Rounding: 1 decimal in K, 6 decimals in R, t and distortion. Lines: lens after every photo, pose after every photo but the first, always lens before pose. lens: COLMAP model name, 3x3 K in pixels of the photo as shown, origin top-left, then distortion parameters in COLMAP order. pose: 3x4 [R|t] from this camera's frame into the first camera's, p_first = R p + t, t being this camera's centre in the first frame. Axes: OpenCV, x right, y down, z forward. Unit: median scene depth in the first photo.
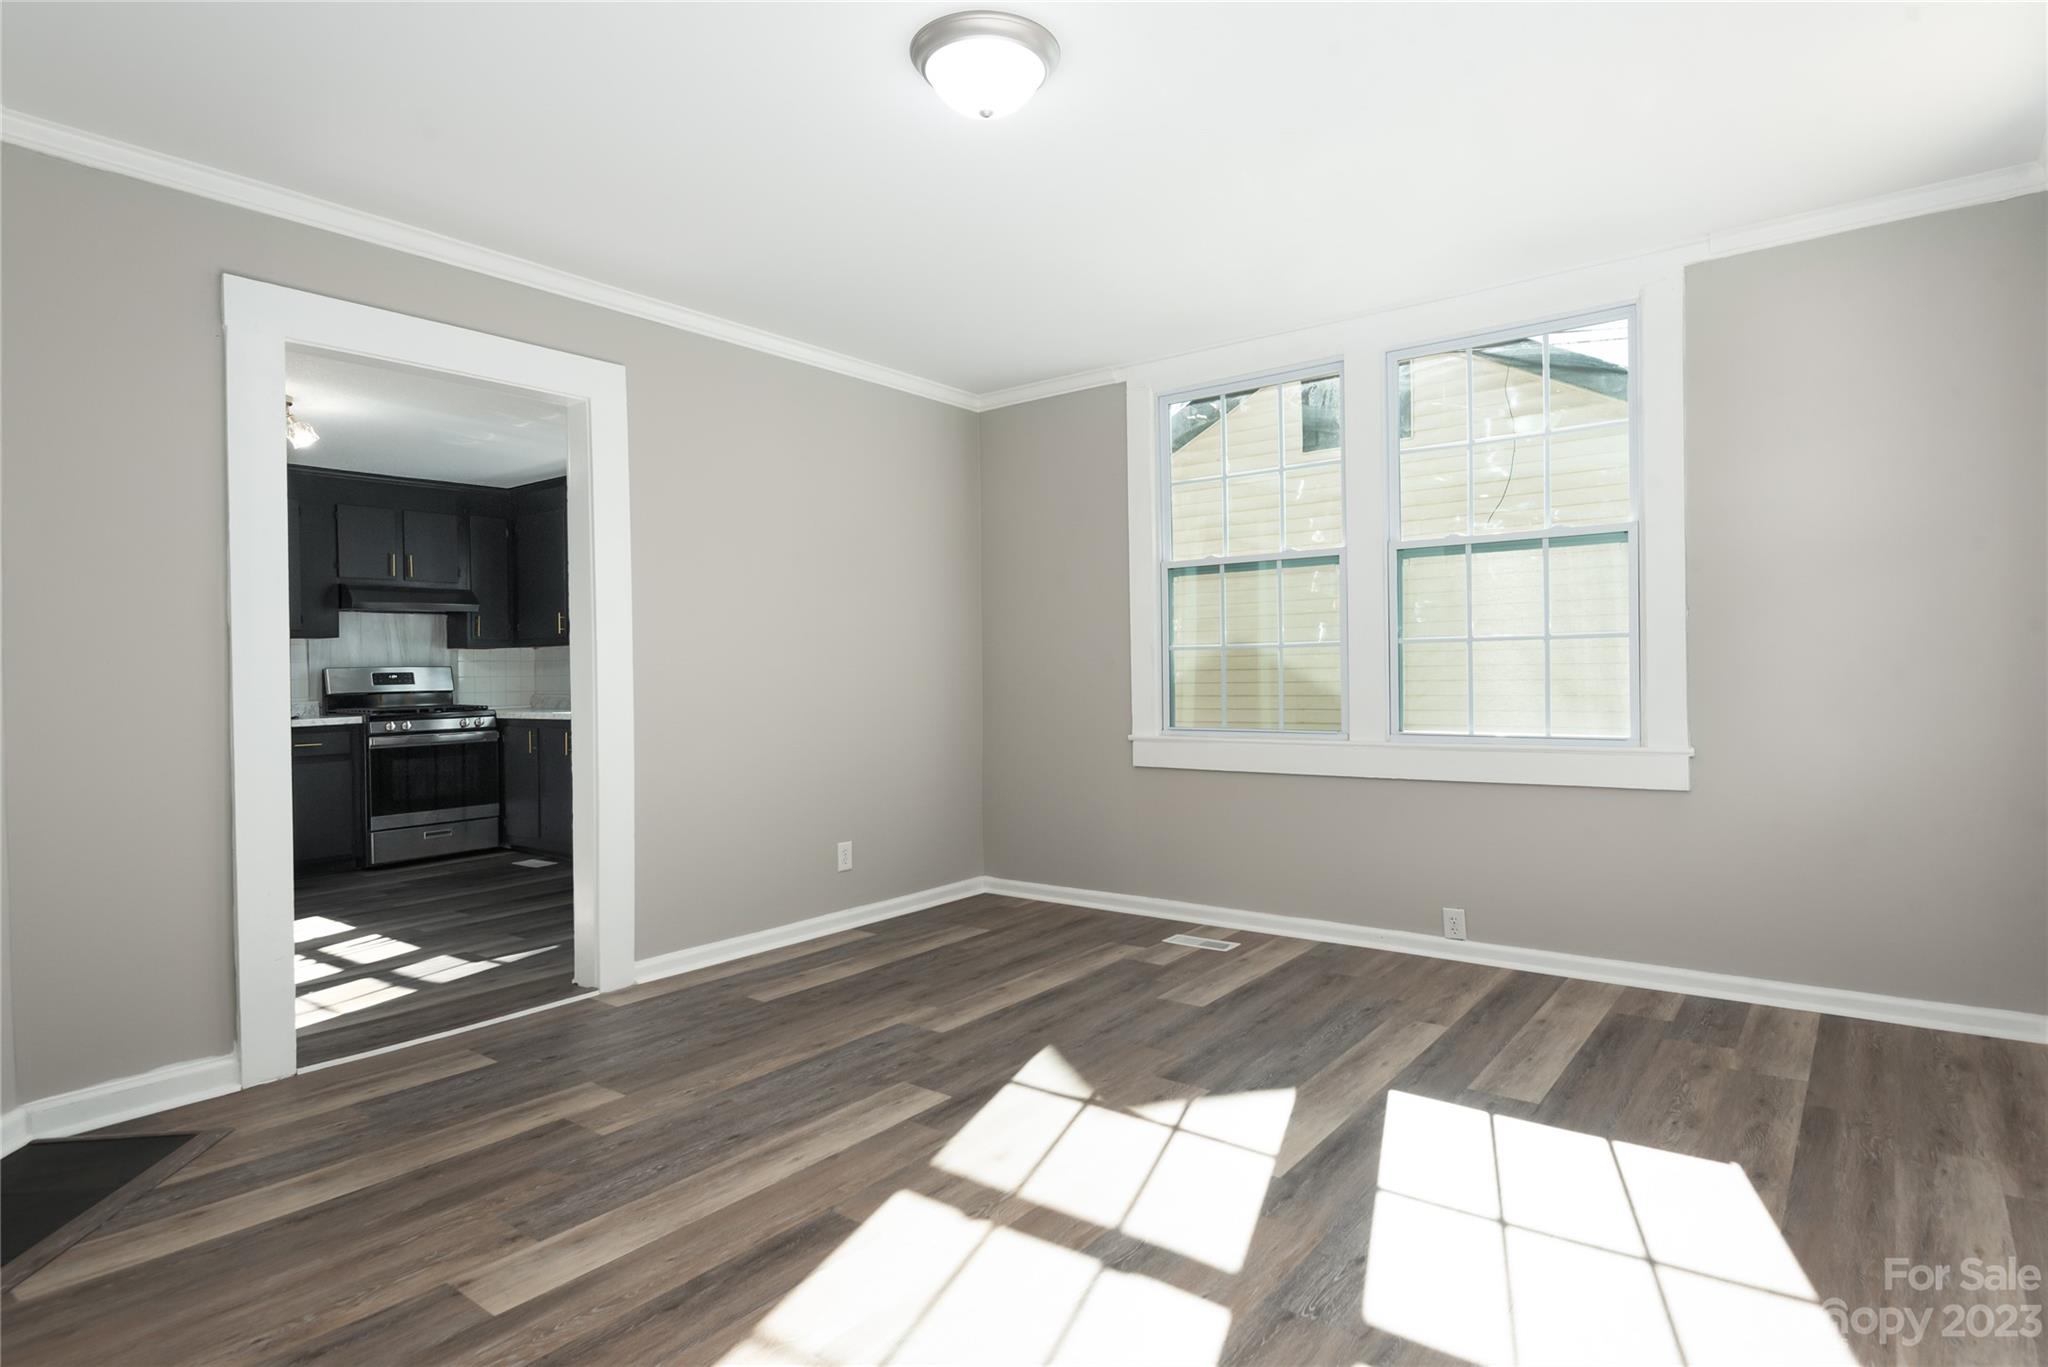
lens RADIAL K [[1102.9, 0, 1029.4], [0, 1102.9, 669.2], [0, 0, 1]] dist [0.040144, -0.030334]
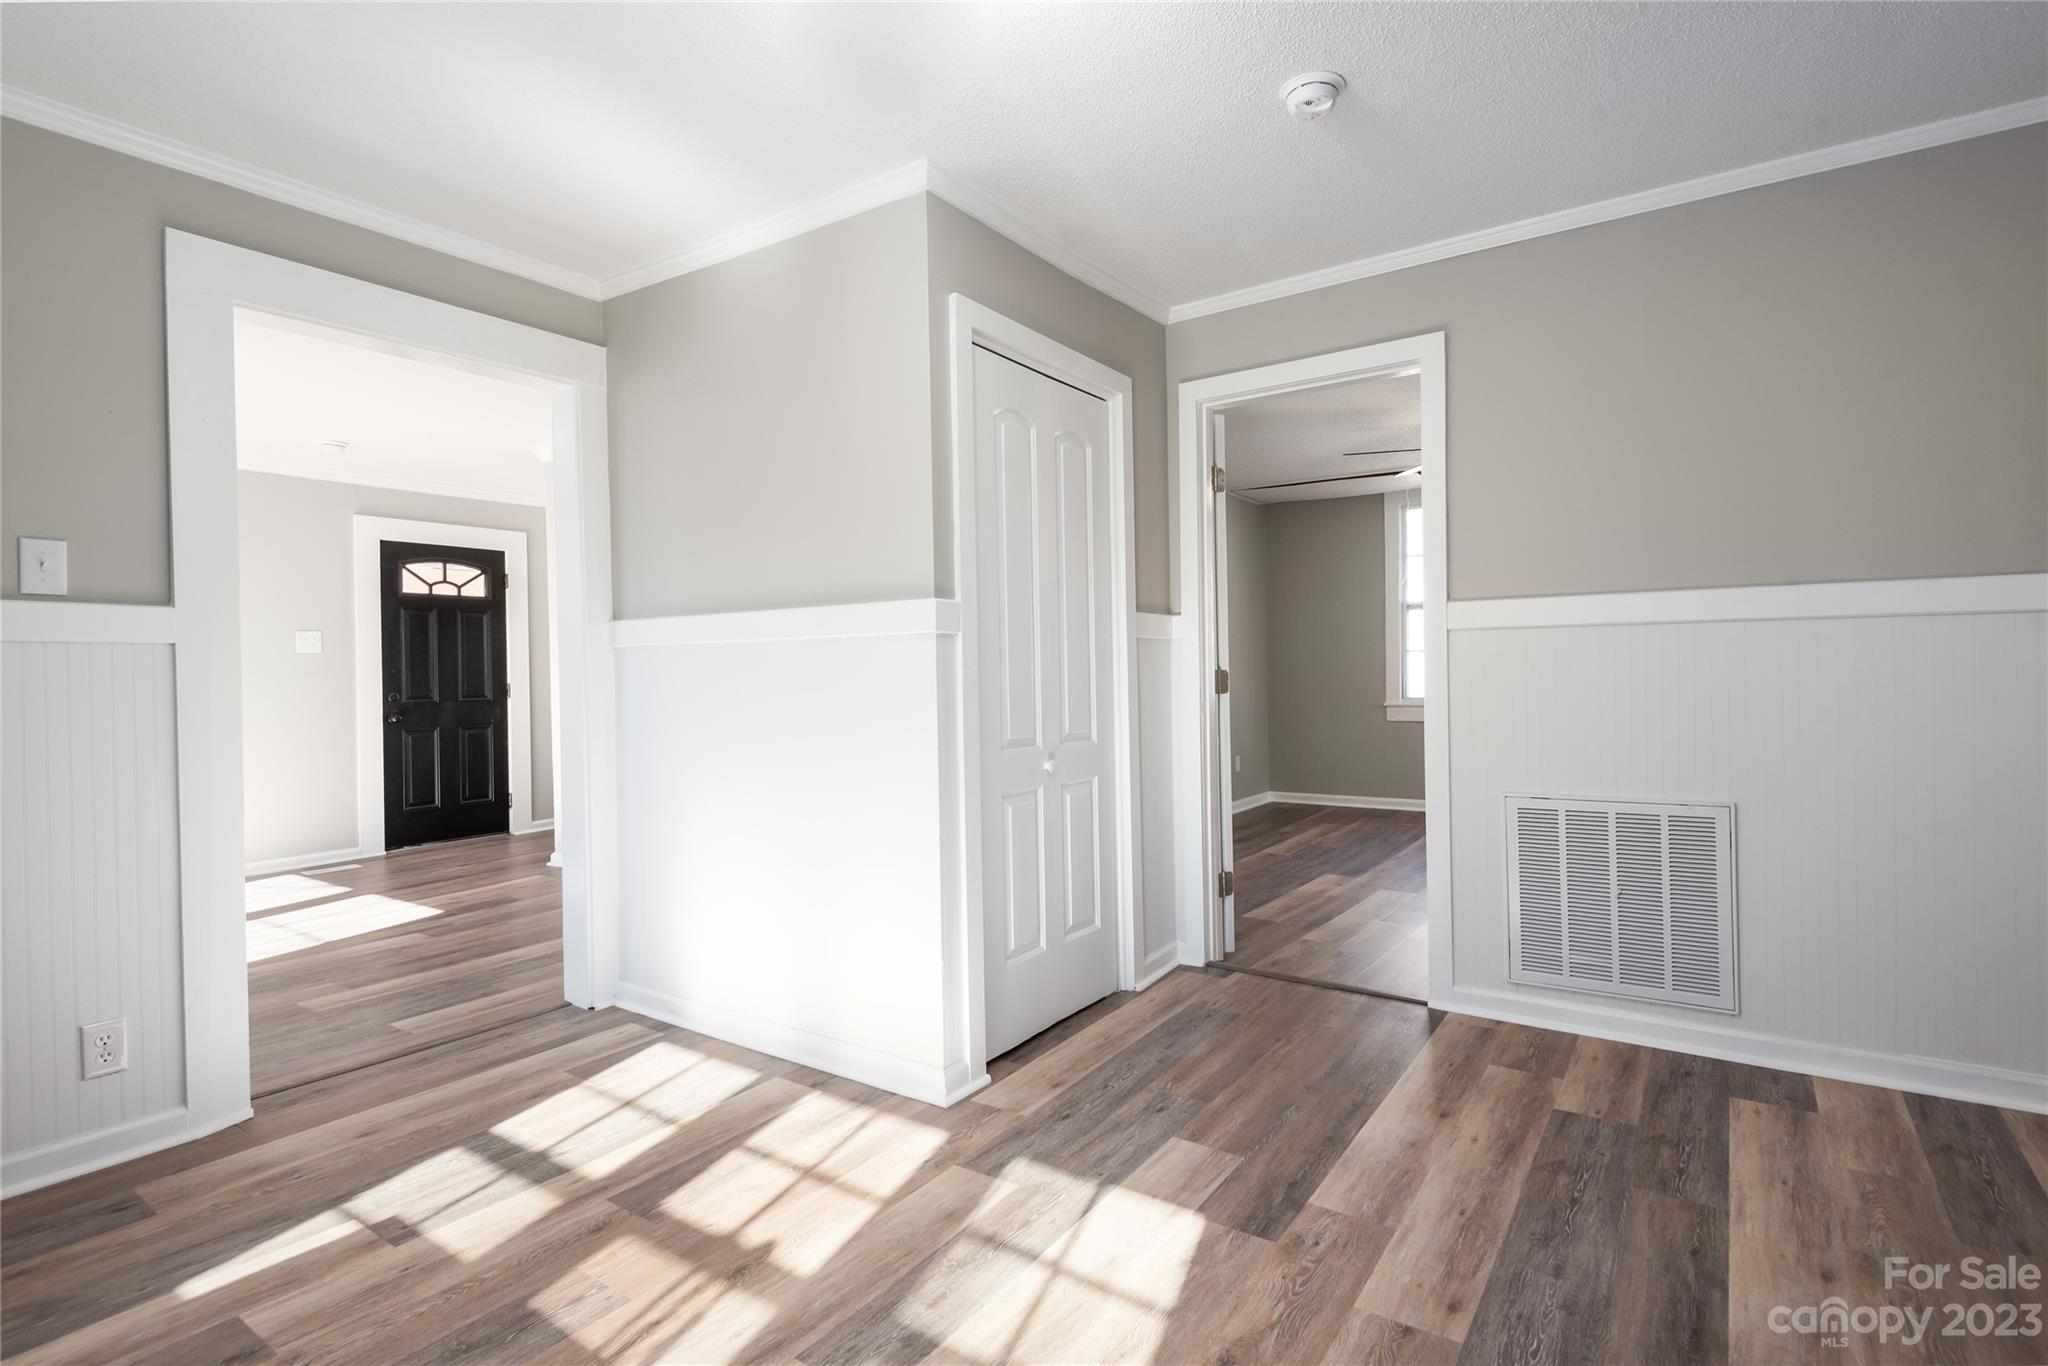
lens RADIAL K [[998.0, 0, 1024.0], [0, 998.0, 683.0], [0, 0, 1]] dist [0.027594, -0.013861]
pose [[-0.998546, 0.032237, -0.043199, -1.181695], [0.031904, 0.999456, 0.008377, 0.022215], [0.043445, 0.006986, -0.999031, 2.224994]]
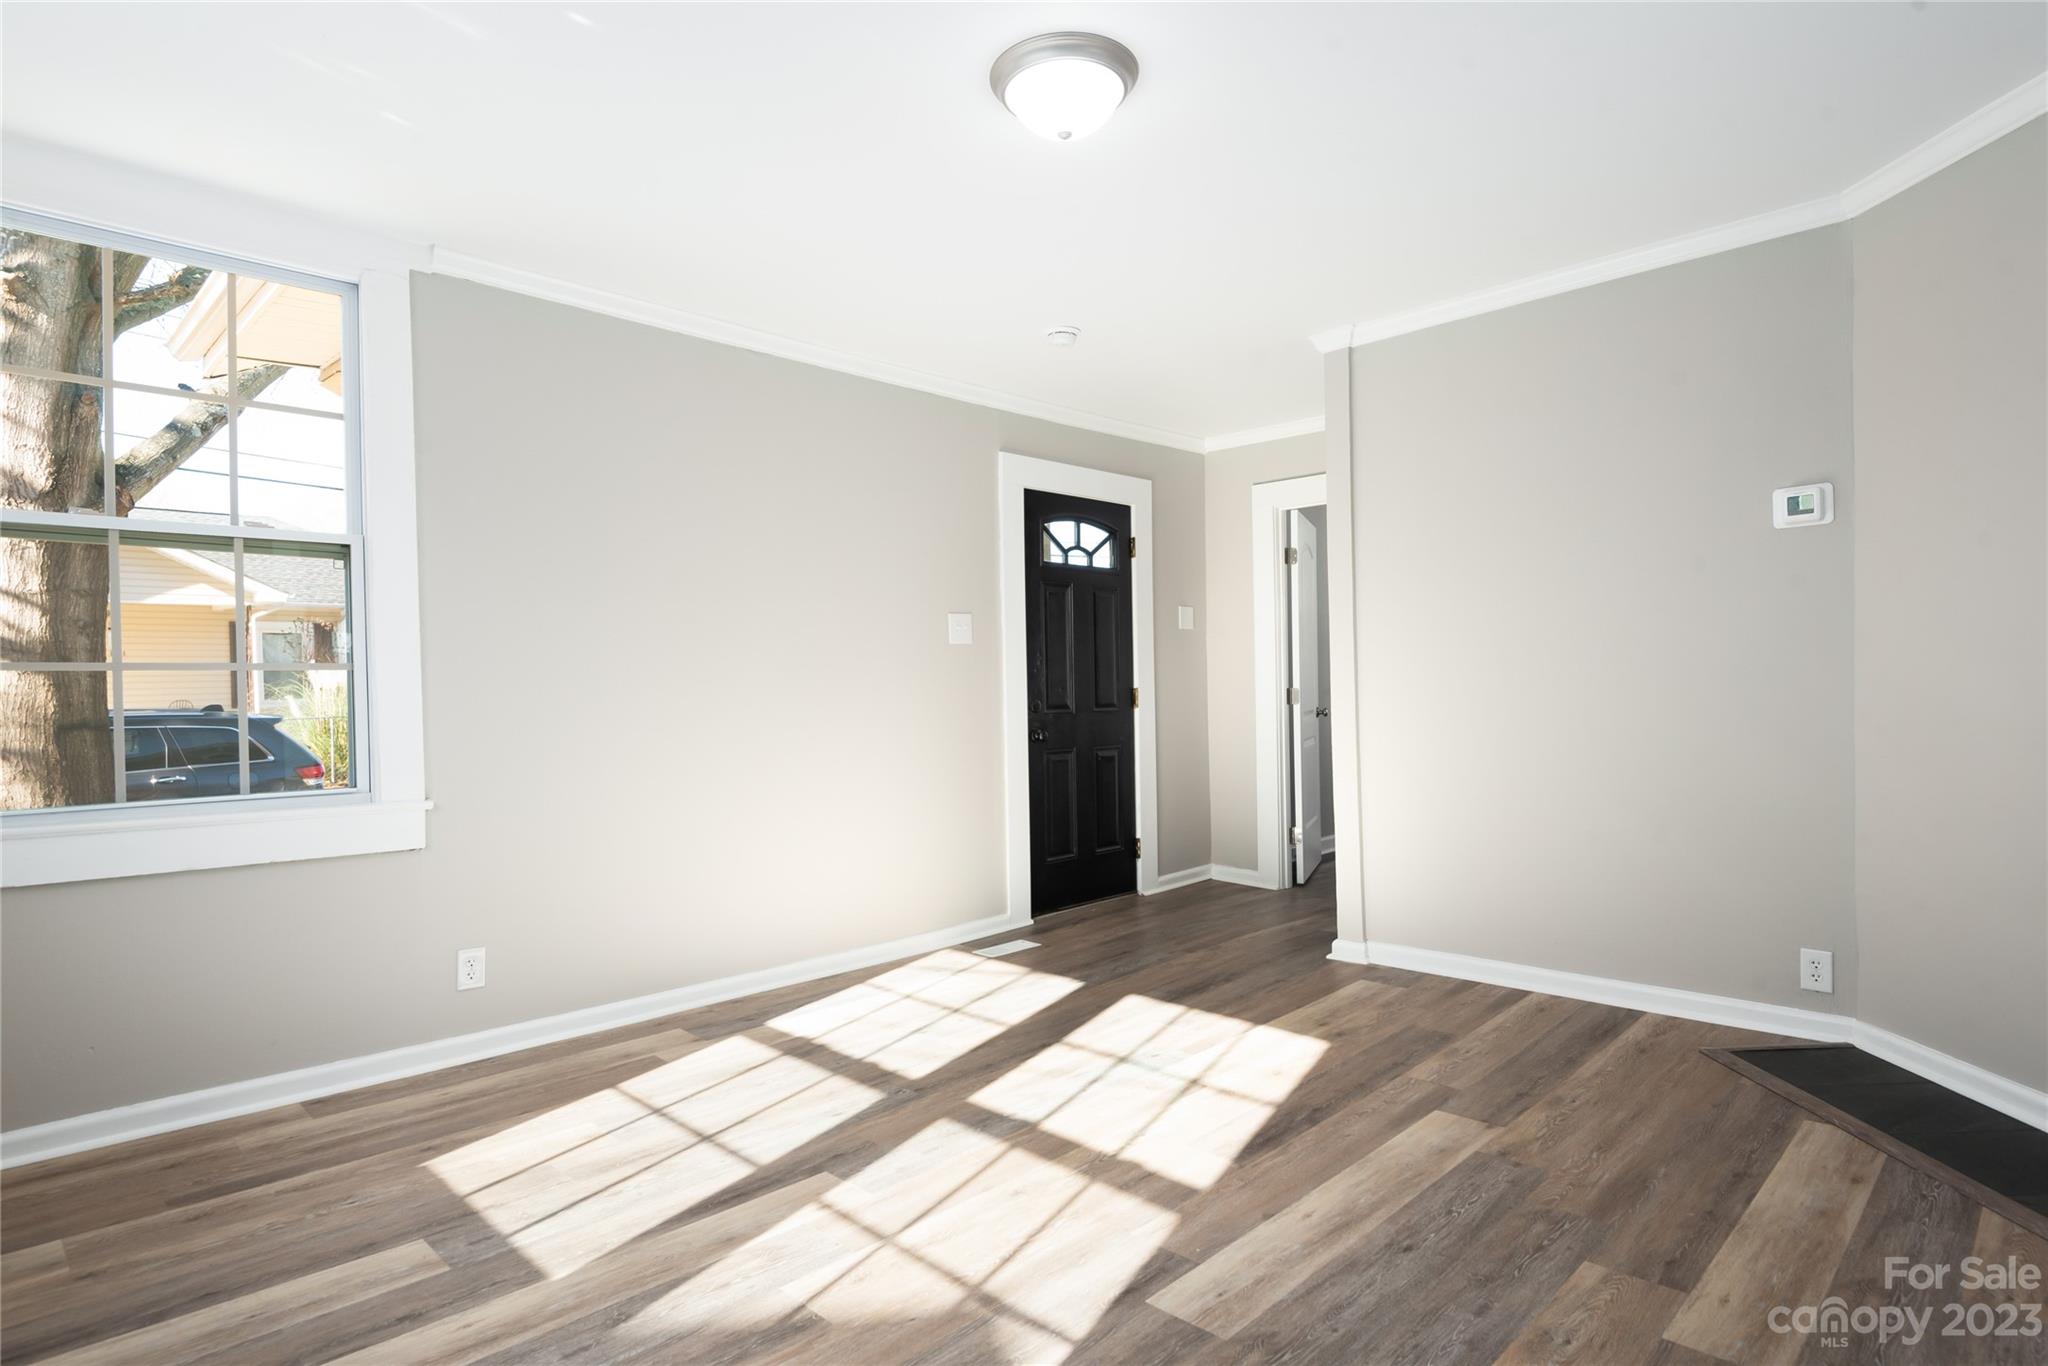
lens RADIAL K [[1080.3, 0, 1014.3], [0, 1080.3, 702.0], [0, 0, 1]] dist [0.006050, -0.000823]
pose [[-0.989960, 0.033681, 0.137273, -0.093573], [0.035399, 0.999322, 0.010096, 0.002487], [-0.136840, 0.014854, -0.990482, 1.656029]]
